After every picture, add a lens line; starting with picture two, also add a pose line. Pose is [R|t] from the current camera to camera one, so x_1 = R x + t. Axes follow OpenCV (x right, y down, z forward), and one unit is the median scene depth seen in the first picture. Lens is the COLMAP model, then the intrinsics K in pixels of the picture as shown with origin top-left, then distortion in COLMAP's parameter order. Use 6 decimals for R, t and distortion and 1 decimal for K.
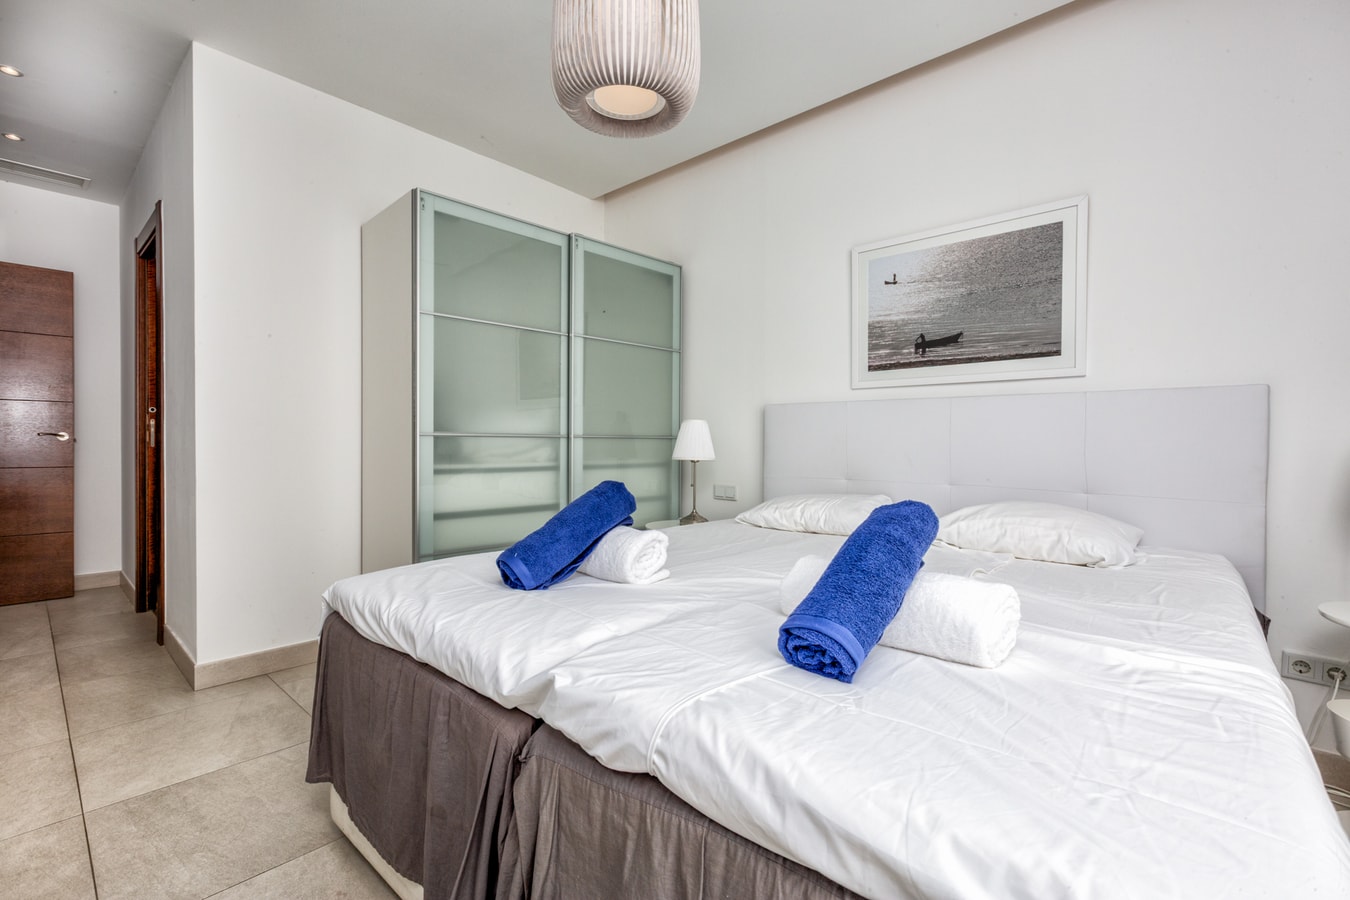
lens RADIAL K [[626.0, 0, 679.8], [0, 626.0, 454.0], [0, 0, 1]] dist [0.022780, -0.006362]
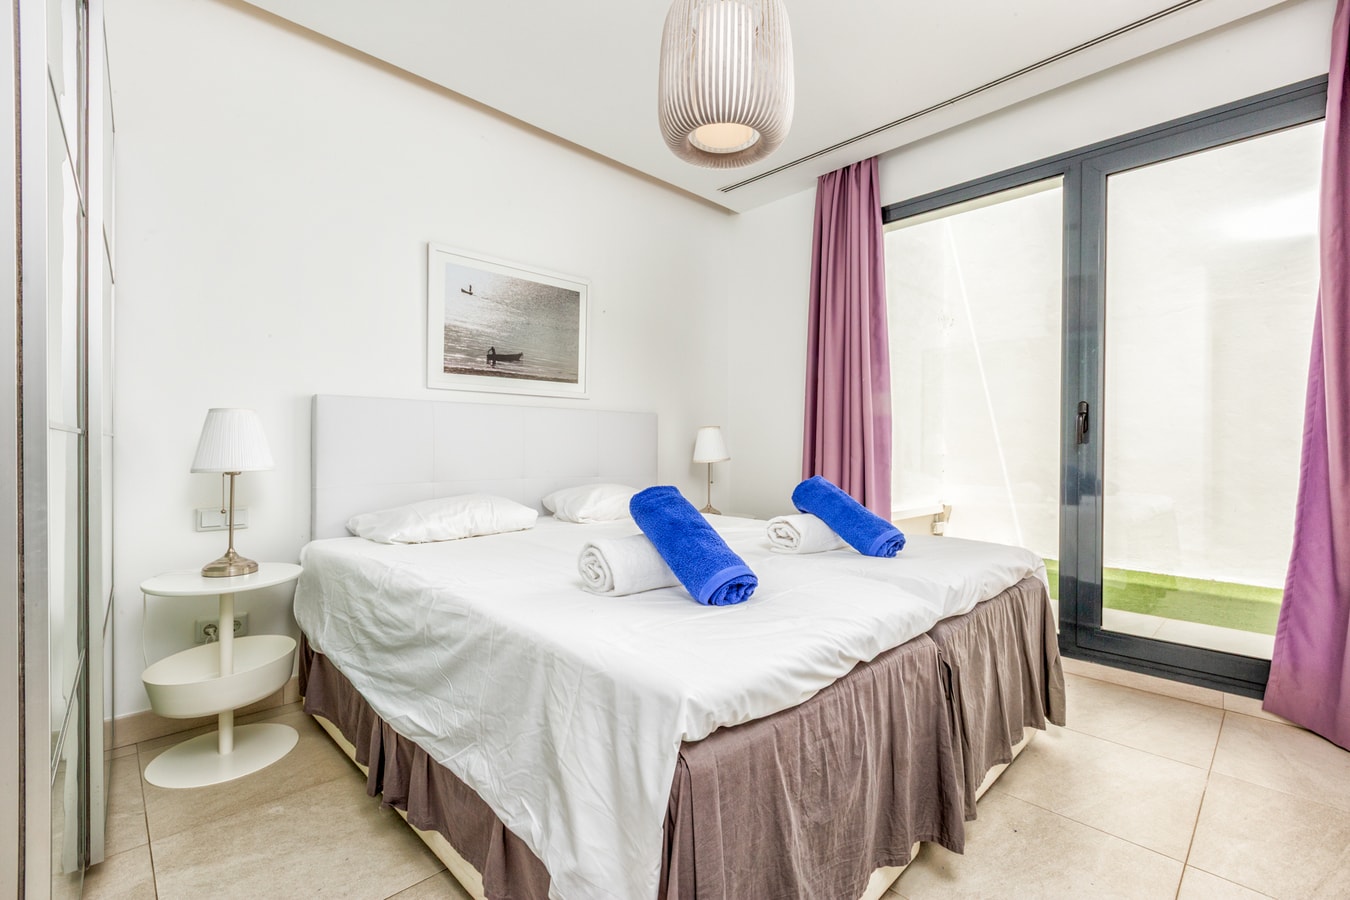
lens RADIAL K [[626.0, 0, 662.6], [0, 626.0, 453.8], [0, 0, 1]] dist [0.022780, -0.006362]
pose [[0.056514, -0.024634, 0.998098, -0.719081], [0.012137, 0.999639, 0.023984, -0.022390], [-0.998328, 0.010758, 0.056793, 0.623907]]
